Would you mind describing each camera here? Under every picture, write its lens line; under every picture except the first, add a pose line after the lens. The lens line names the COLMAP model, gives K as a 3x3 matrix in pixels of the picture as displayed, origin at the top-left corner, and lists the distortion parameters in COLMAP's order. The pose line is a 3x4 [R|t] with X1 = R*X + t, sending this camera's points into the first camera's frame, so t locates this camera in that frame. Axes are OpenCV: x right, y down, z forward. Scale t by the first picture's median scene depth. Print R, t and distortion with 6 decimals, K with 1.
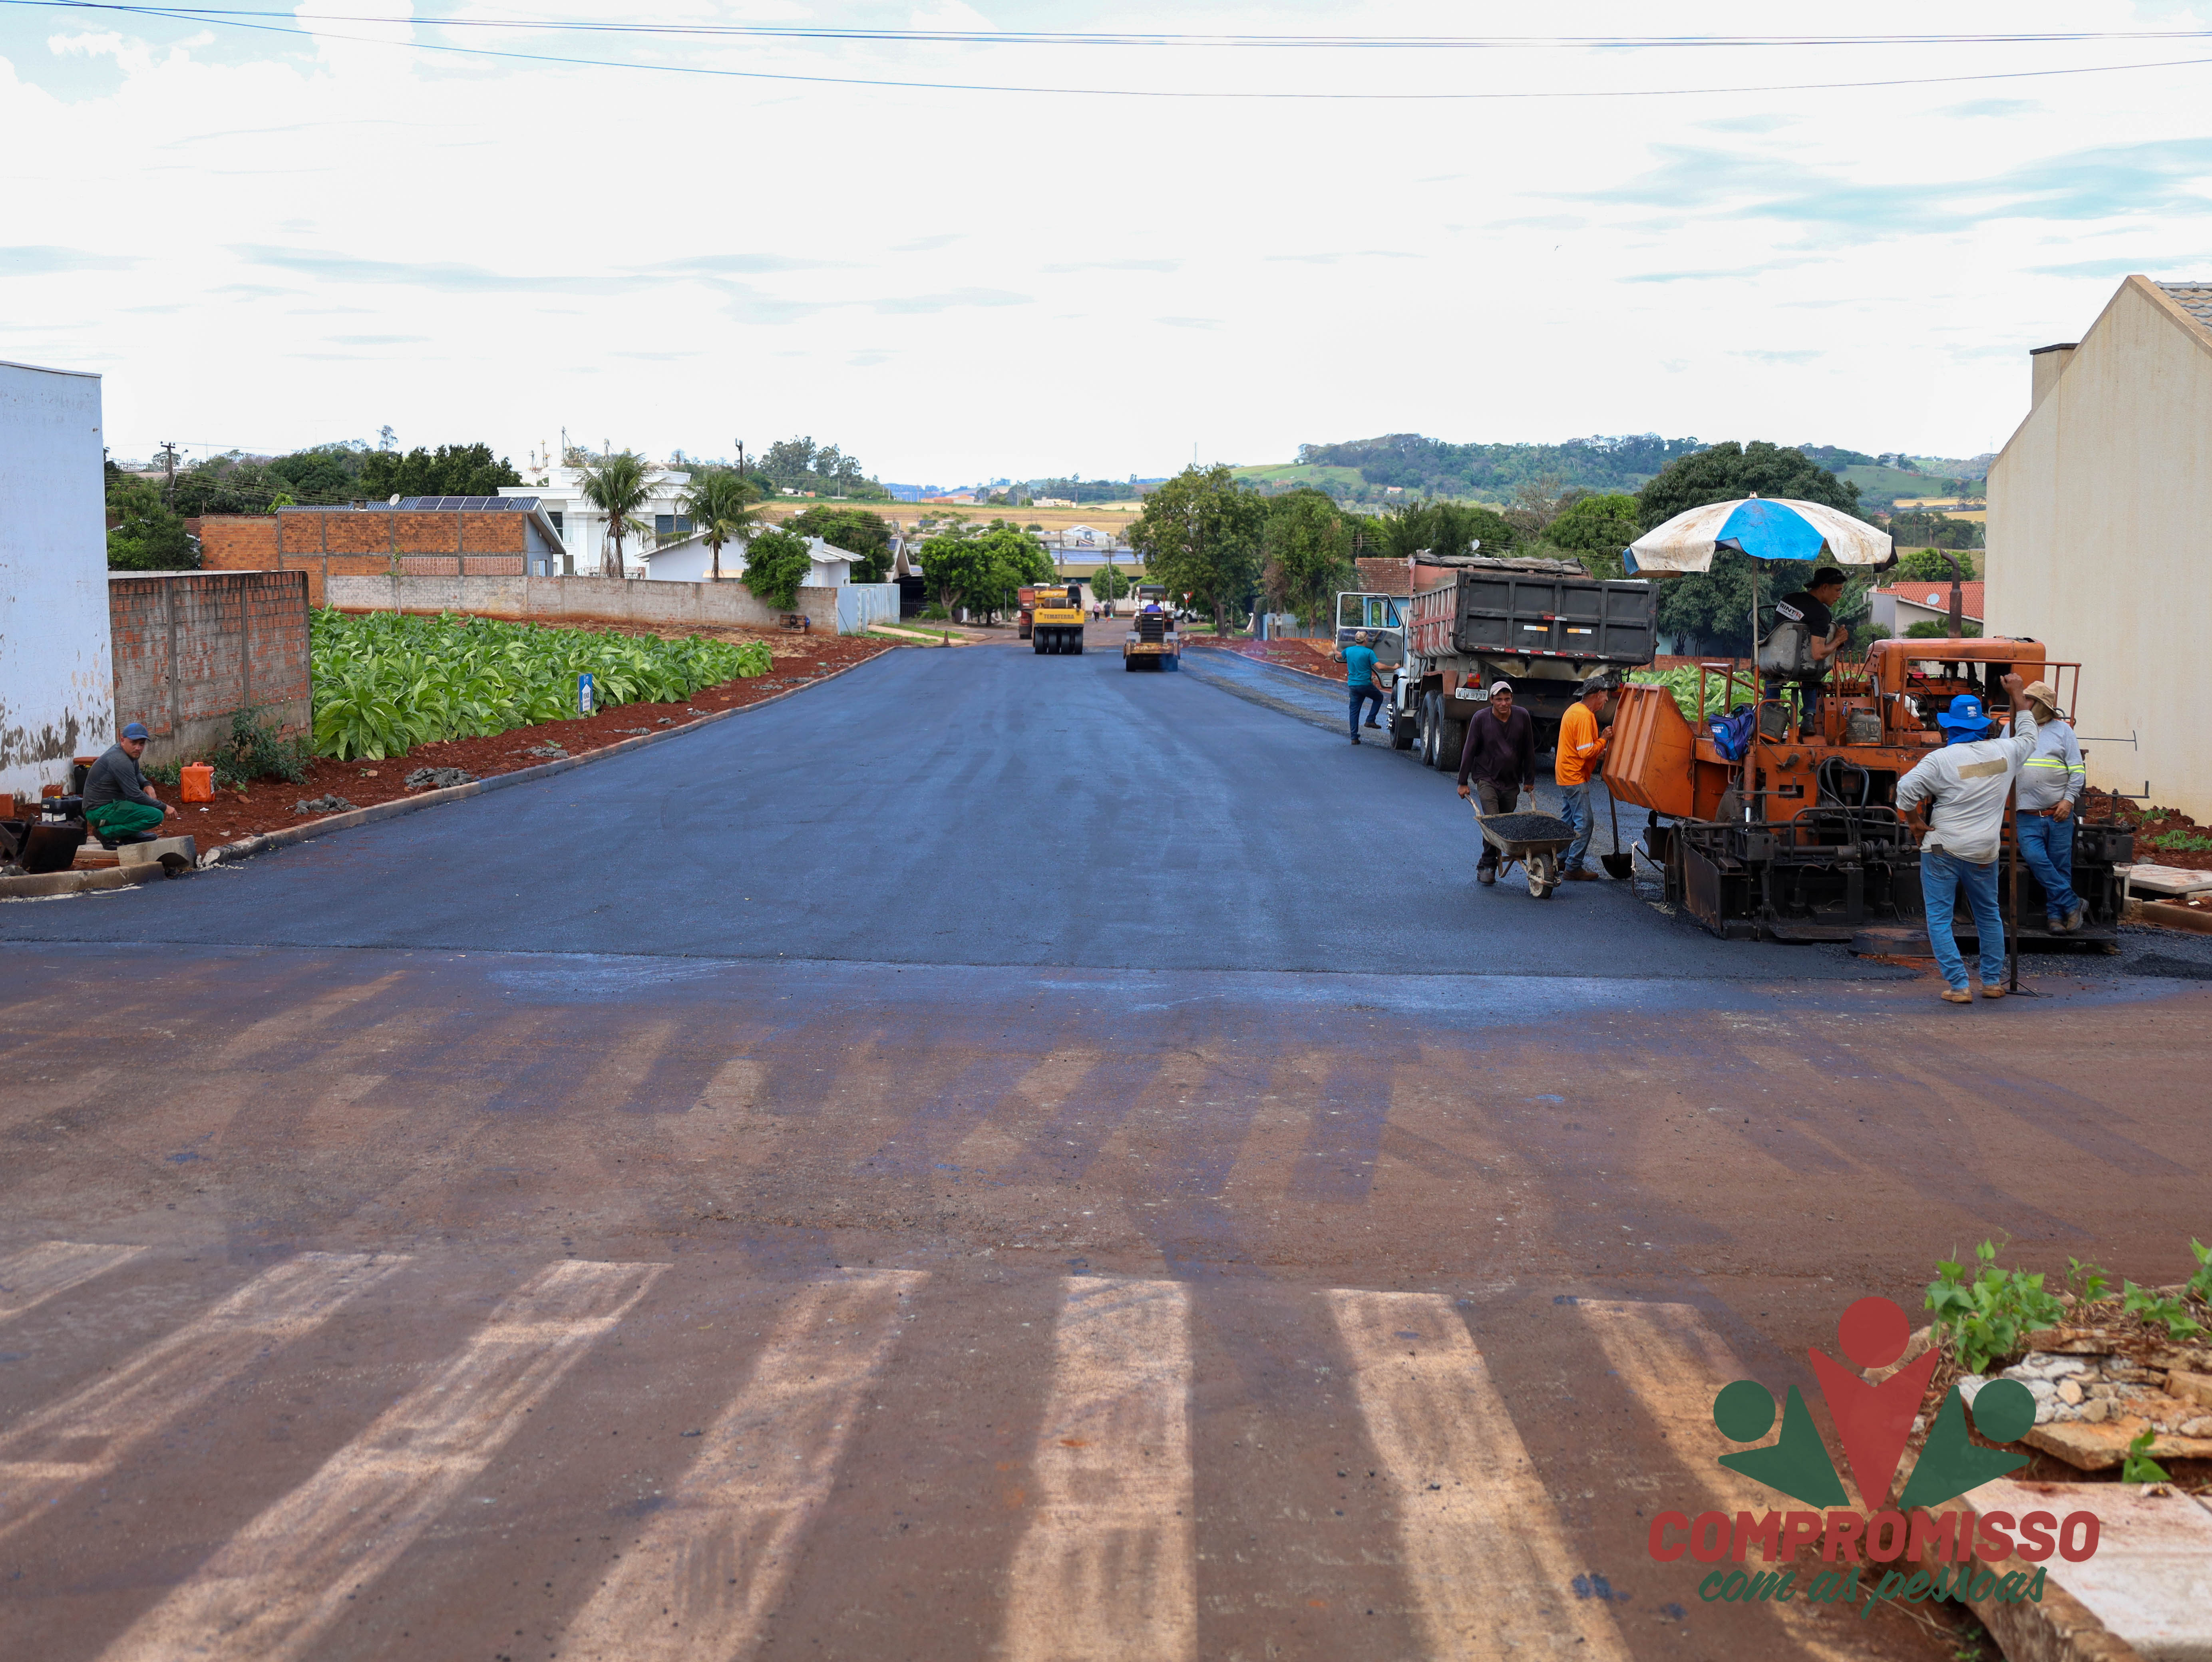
lens RADIAL K [[2975.3, 0, 1115.8], [0, 2975.3, 821.2], [0, 0, 1]] dist [0.033176, 0.000000]
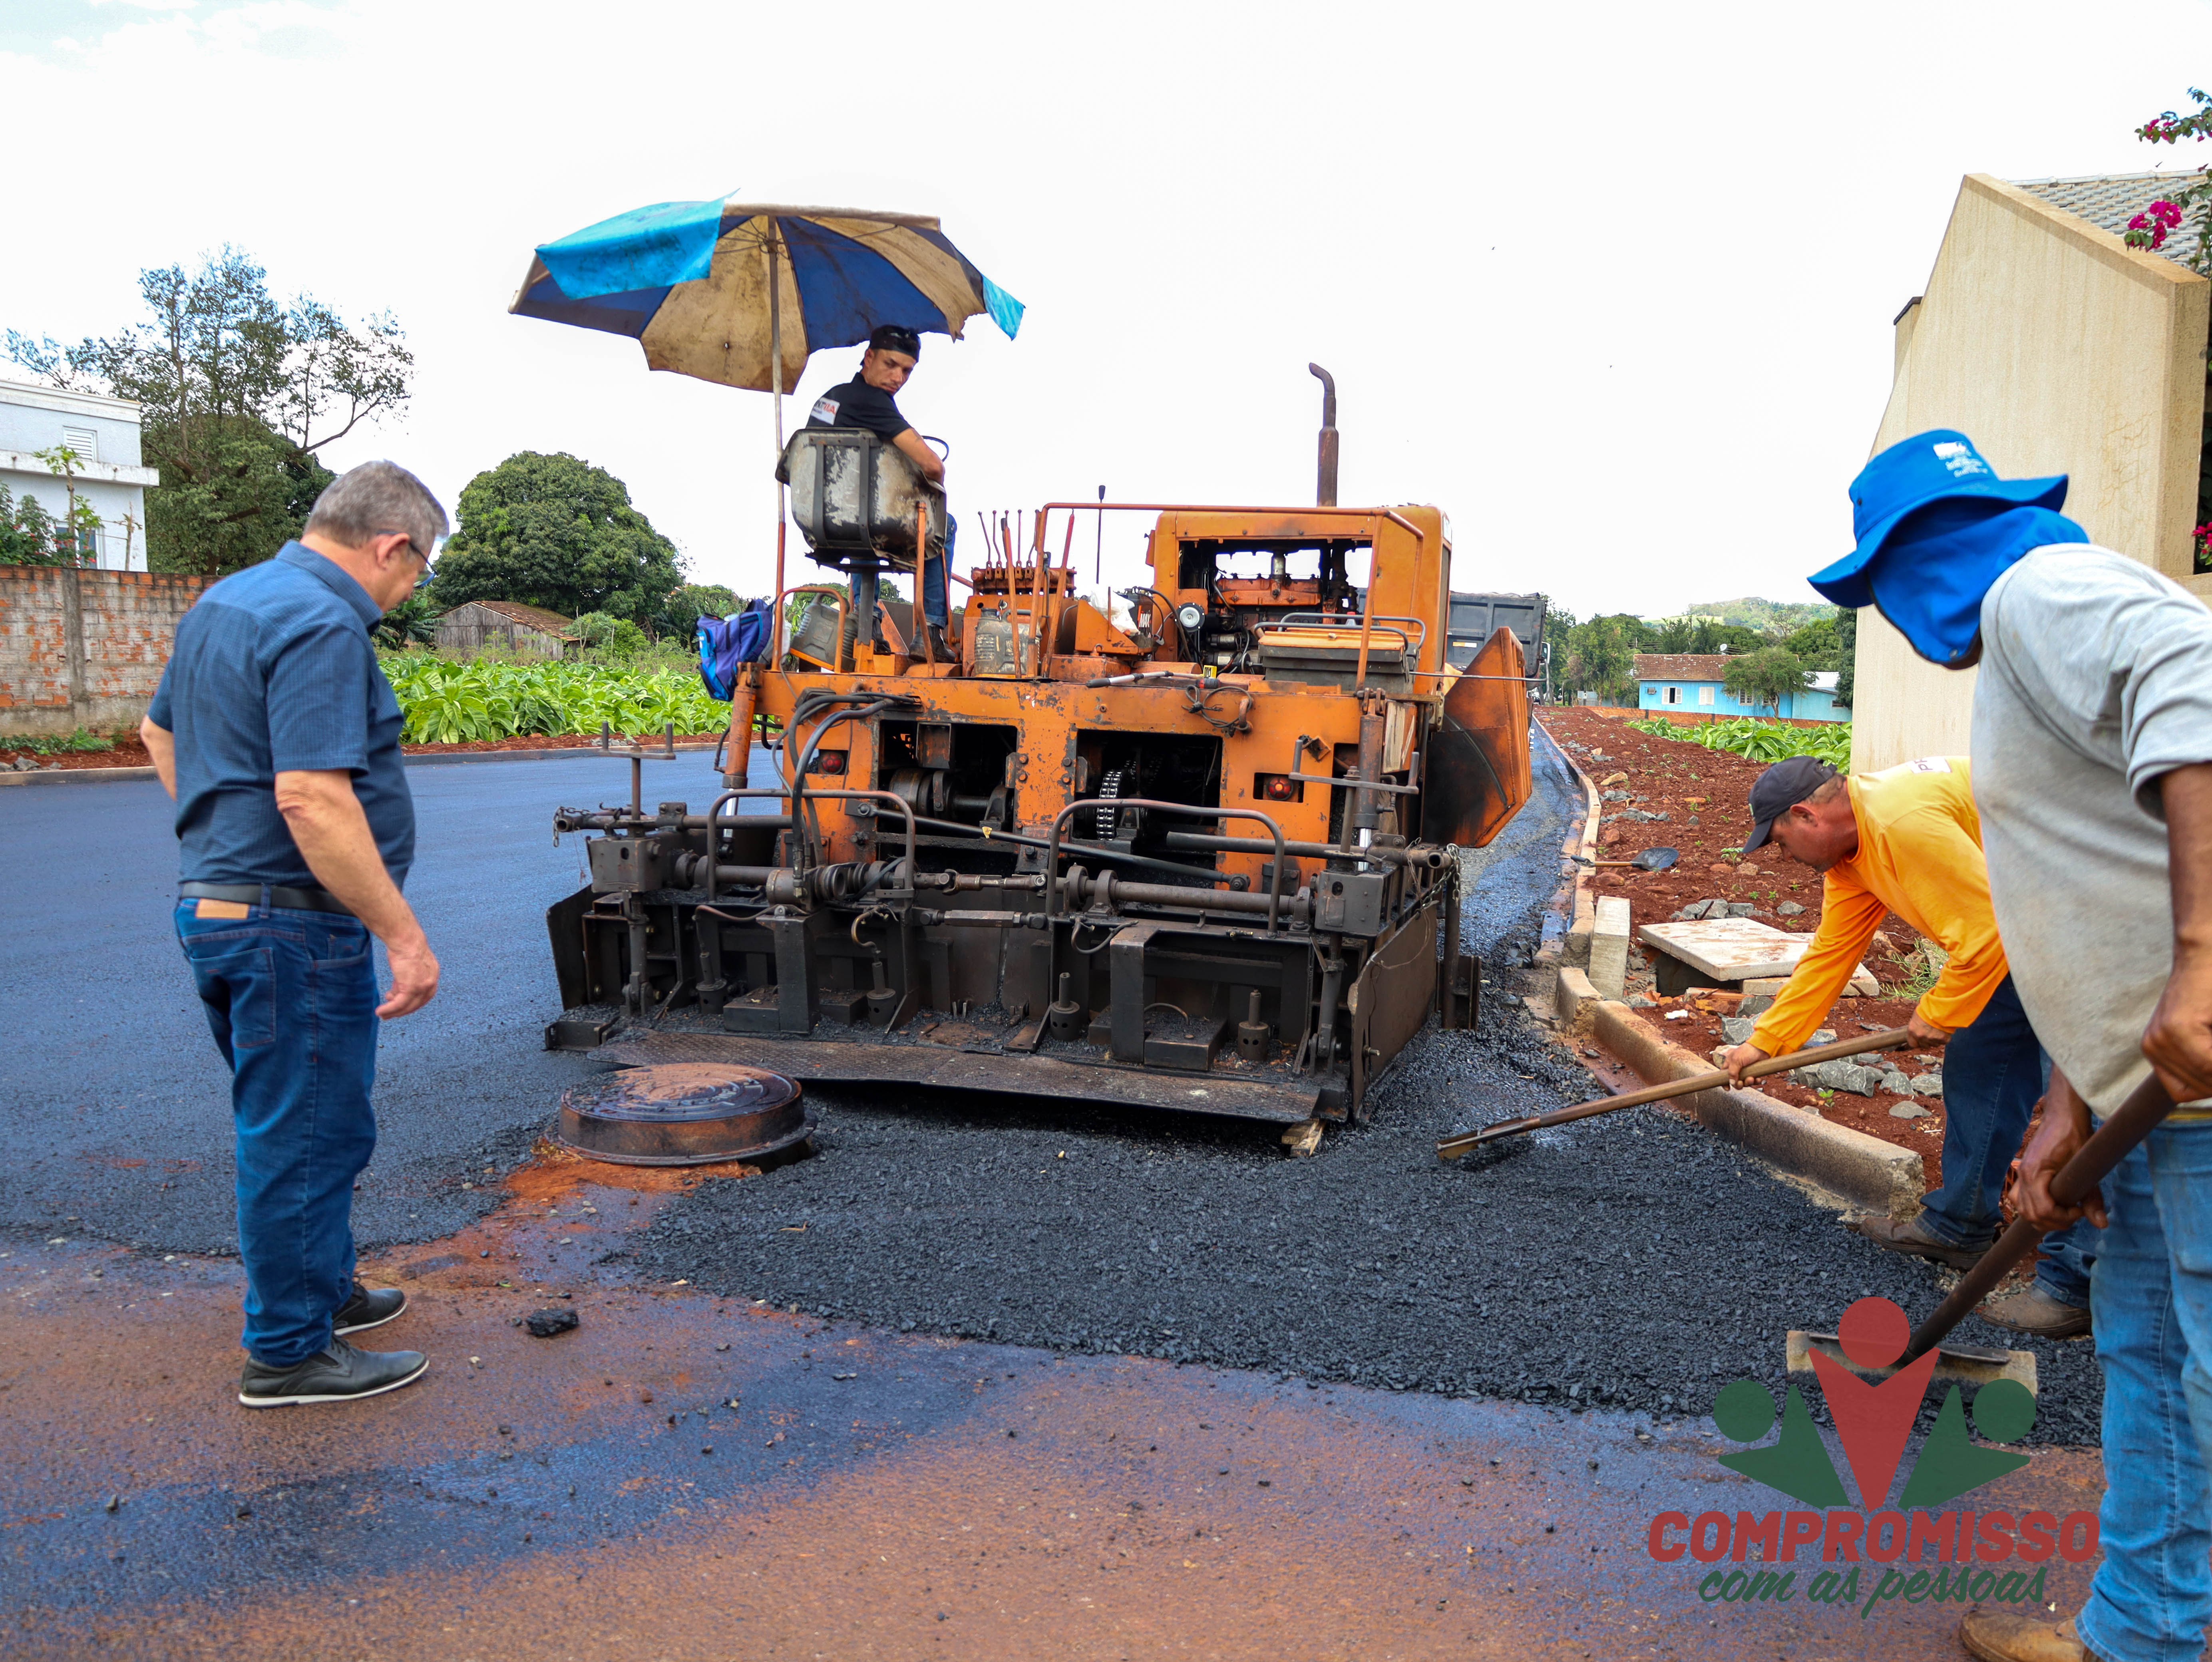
lens RADIAL K [[1693.1, 0, 1097.2], [0, 1693.1, 826.3], [0, 0, 1]] dist [0.001083, -0.001533]
pose [[0.963084, 0.034024, -0.267043, 0.187710], [-0.032836, 0.999421, 0.008914, -0.001661], [0.267192, 0.000184, 0.963643, 0.388455]]
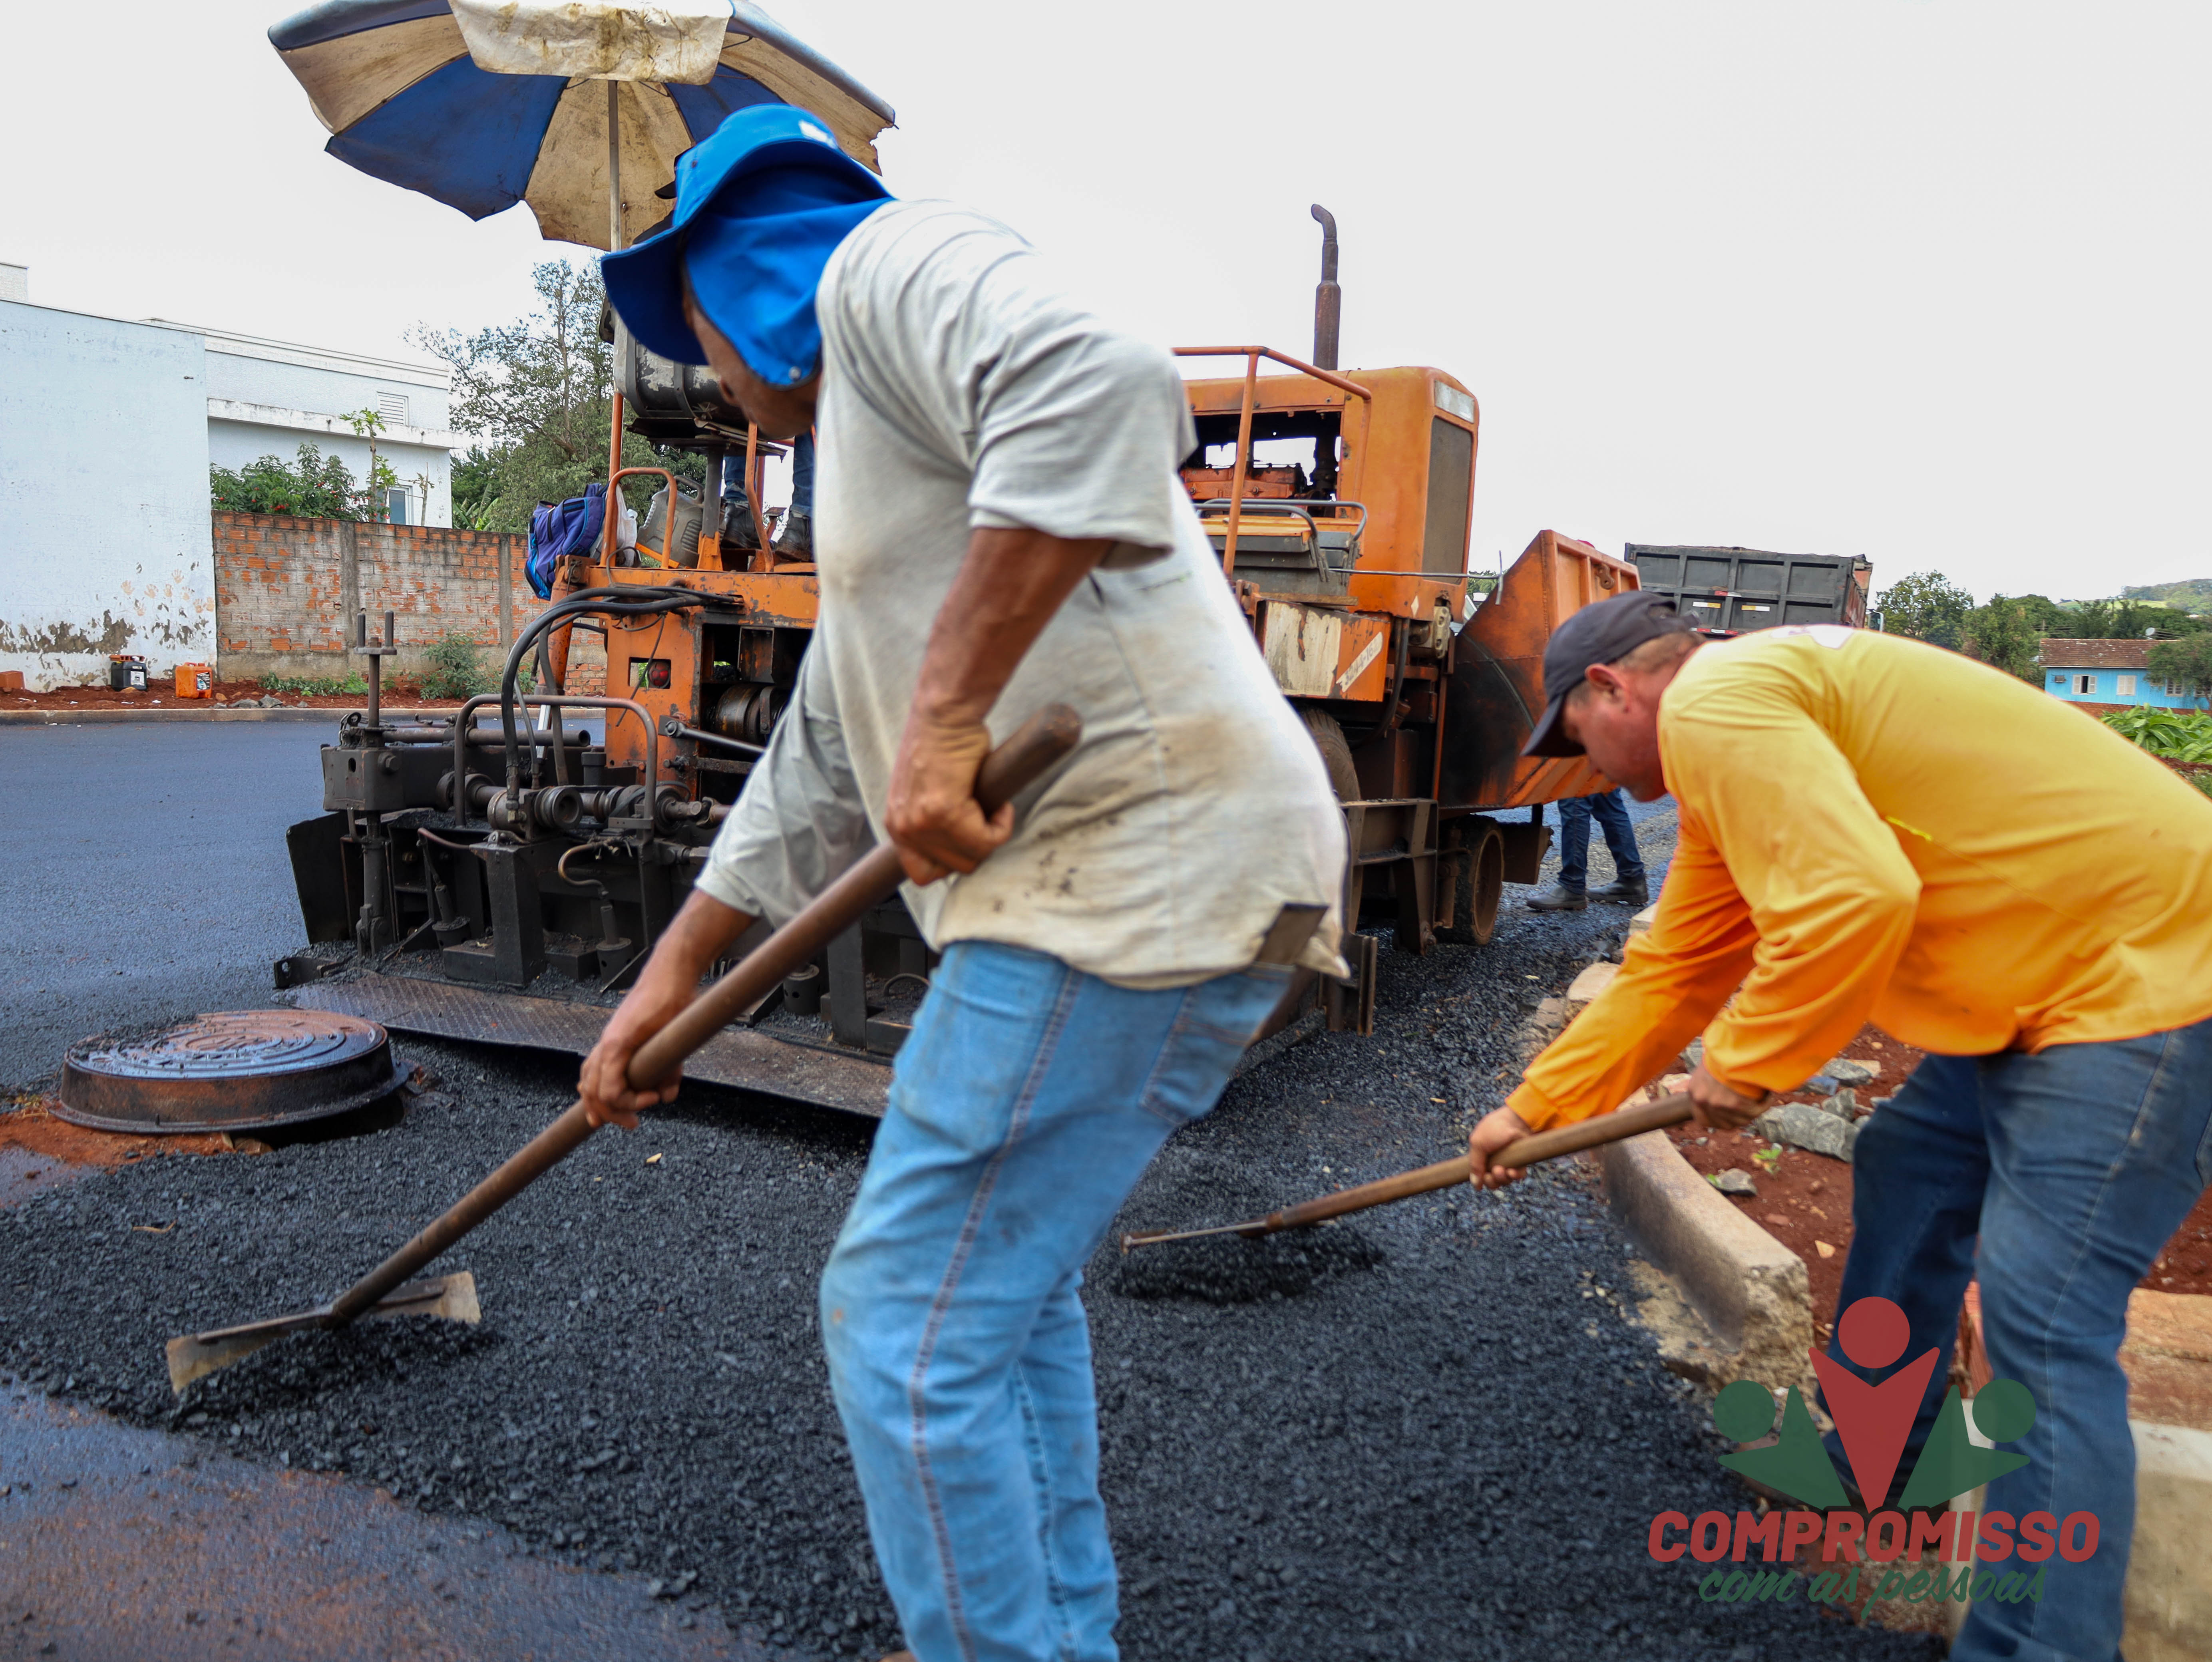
lens RADIAL K [[1693.1, 0, 1076.4], [0, 1693.1, 831.4], [0, 0, 1]] dist [0.001083, -0.001533]
pose [[0.881737, 0.073247, -0.466019, 0.214799], [-0.064665, 0.997314, 0.034404, 0.000325], [0.467288, -0.000200, 0.884105, 0.430669]]
